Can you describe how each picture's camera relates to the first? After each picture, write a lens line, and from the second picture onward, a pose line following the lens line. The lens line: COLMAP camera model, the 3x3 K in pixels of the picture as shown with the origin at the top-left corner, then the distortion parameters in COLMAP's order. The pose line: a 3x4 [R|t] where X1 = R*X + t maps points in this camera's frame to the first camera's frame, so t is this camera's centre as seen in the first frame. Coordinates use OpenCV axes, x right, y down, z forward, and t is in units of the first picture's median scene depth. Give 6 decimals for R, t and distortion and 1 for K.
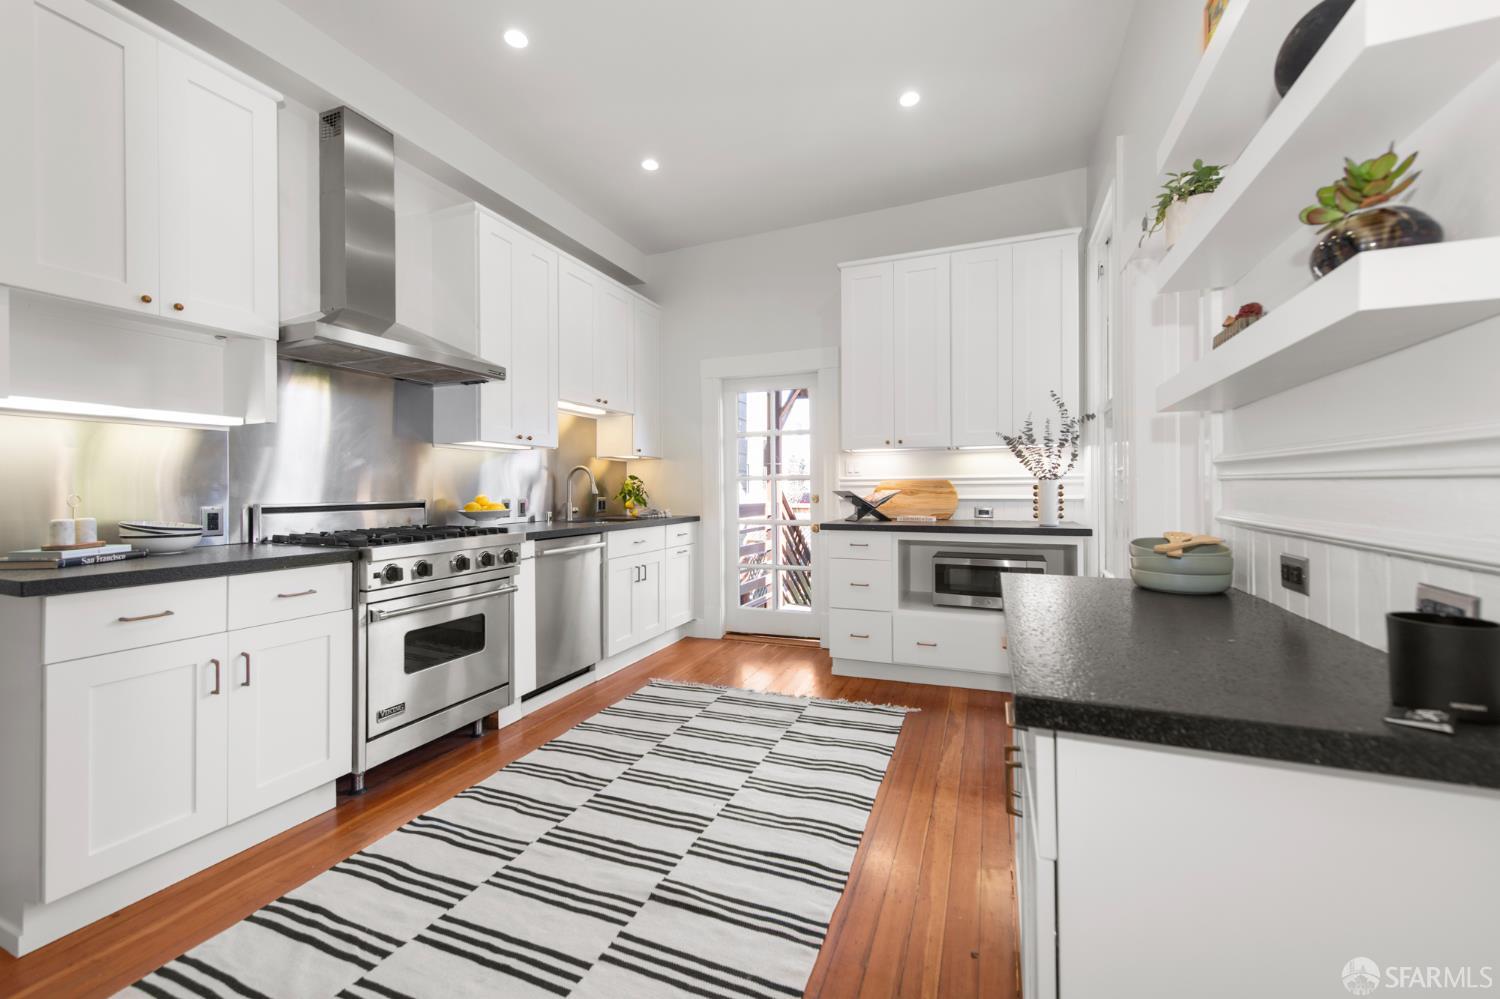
lens RADIAL K [[585.2, 0, 734.3], [0, 585.2, 491.8], [0, 0, 1]] dist [0.012545, -0.000498]
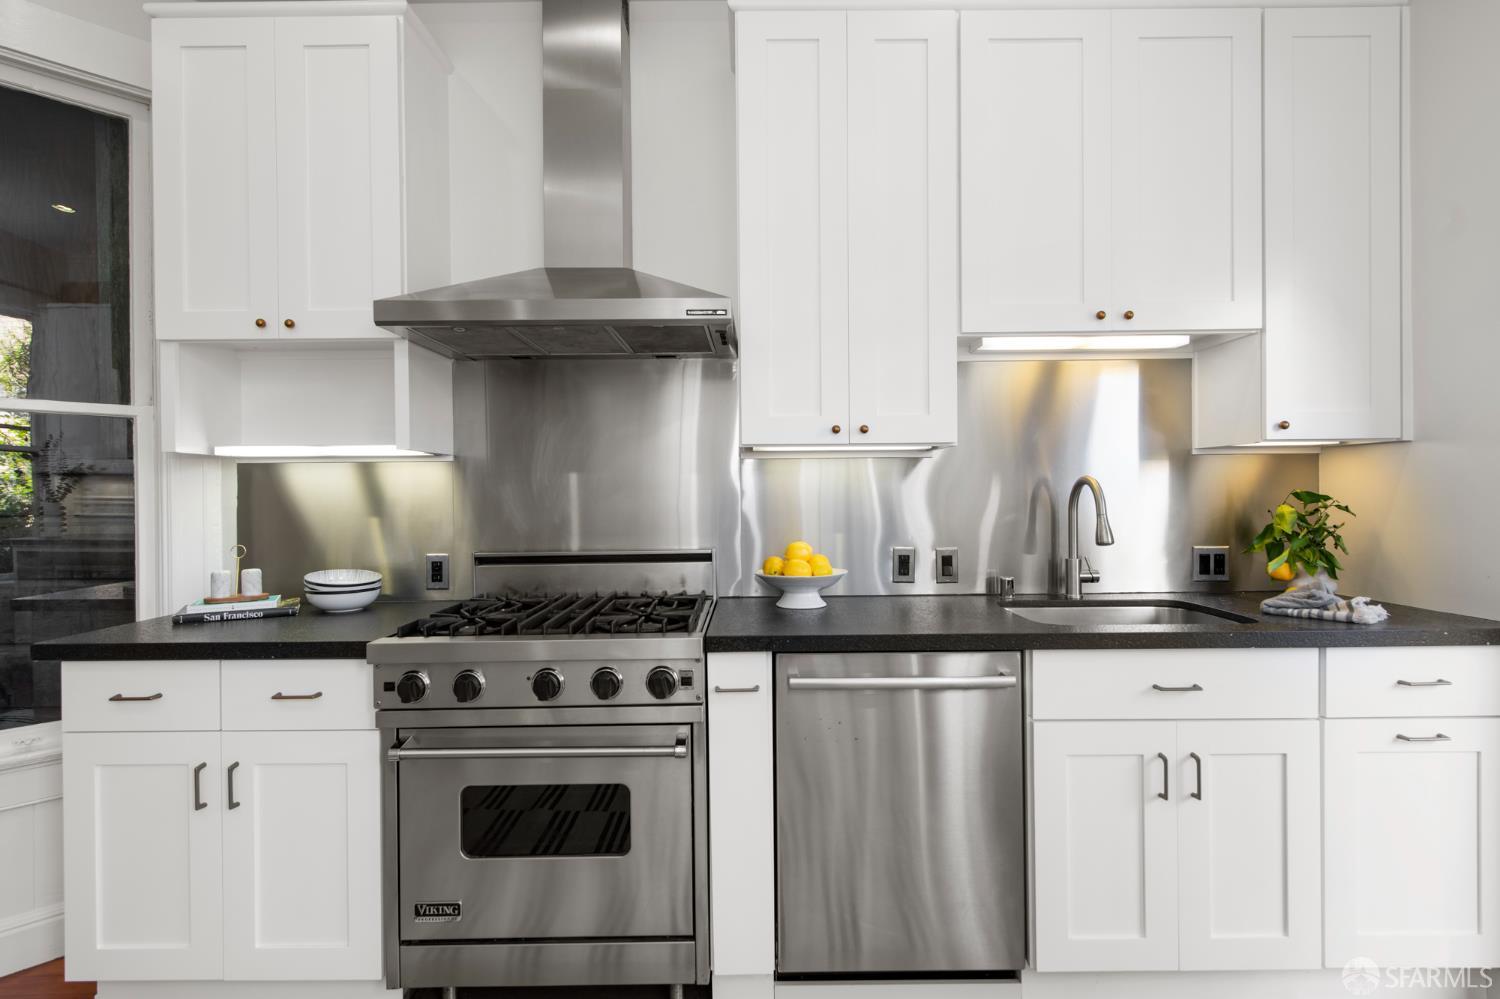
lens RADIAL K [[768.5, 0, 763.5], [0, 768.5, 496.4], [0, 0, 1]] dist [0.004992, 0.000135]
pose [[0.404793, 0.004512, -0.914397, 0.210854], [0.004028, 0.999969, 0.006718, -0.044948], [0.914399, -0.006402, 0.404763, 0.736069]]
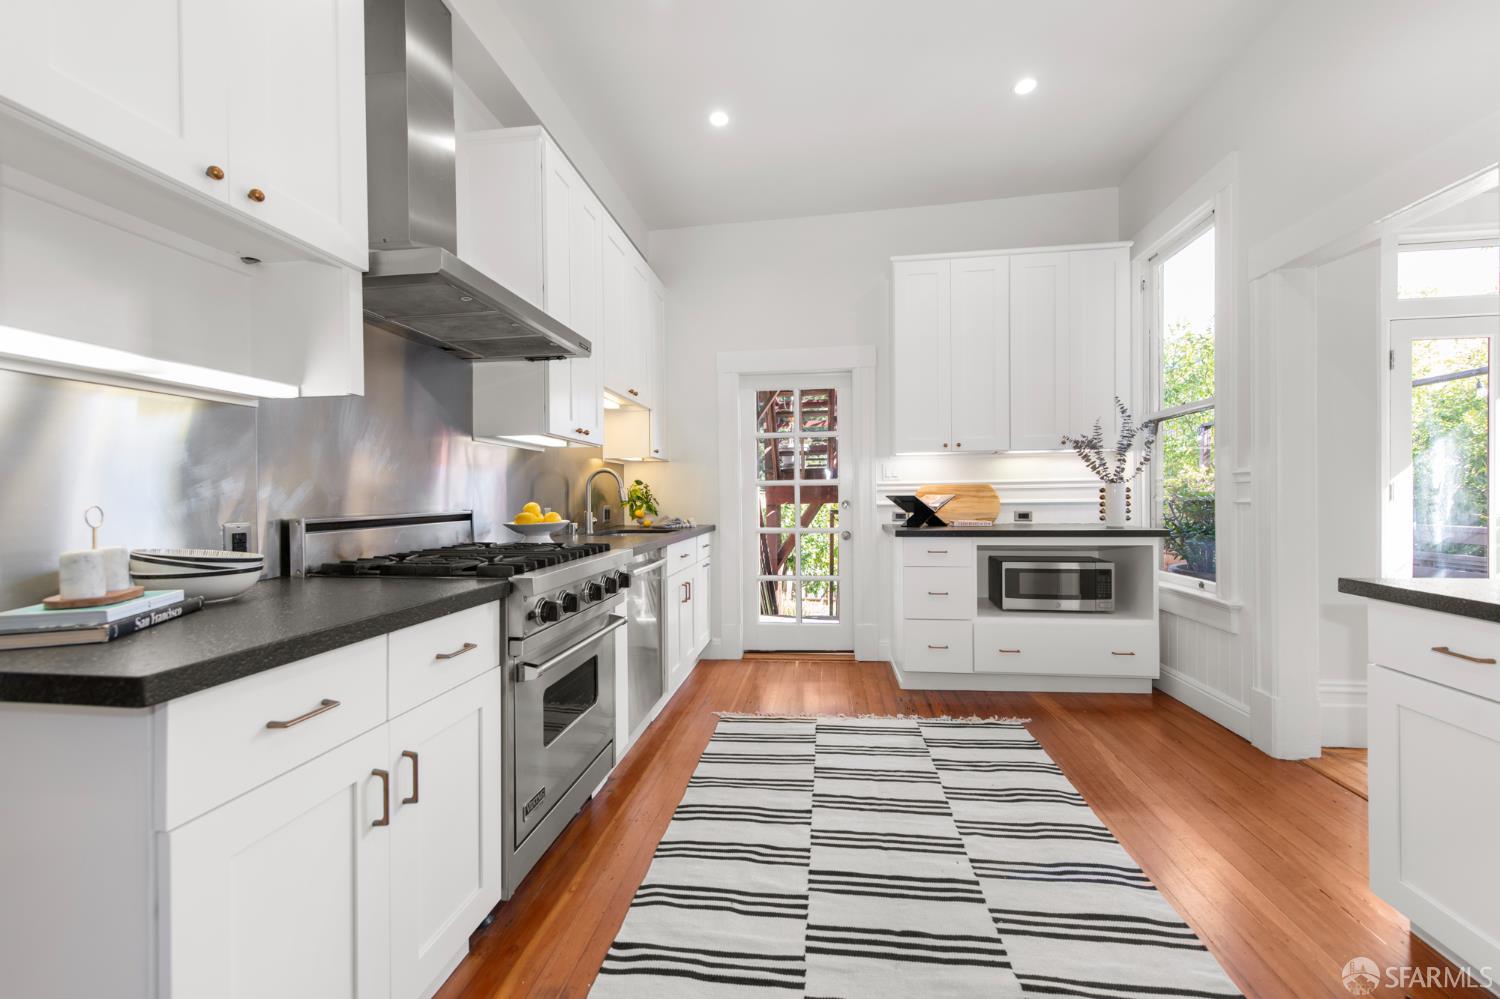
lens RADIAL K [[585.2, 0, 738.3], [0, 585.2, 501.3], [0, 0, 1]] dist [0.012545, -0.000498]
pose [[0.966843, -0.008569, 0.255227, -0.388062], [0.007803, 0.999961, 0.004015, 0.002308], [-0.255251, -0.001891, 0.966873, 0.178881]]
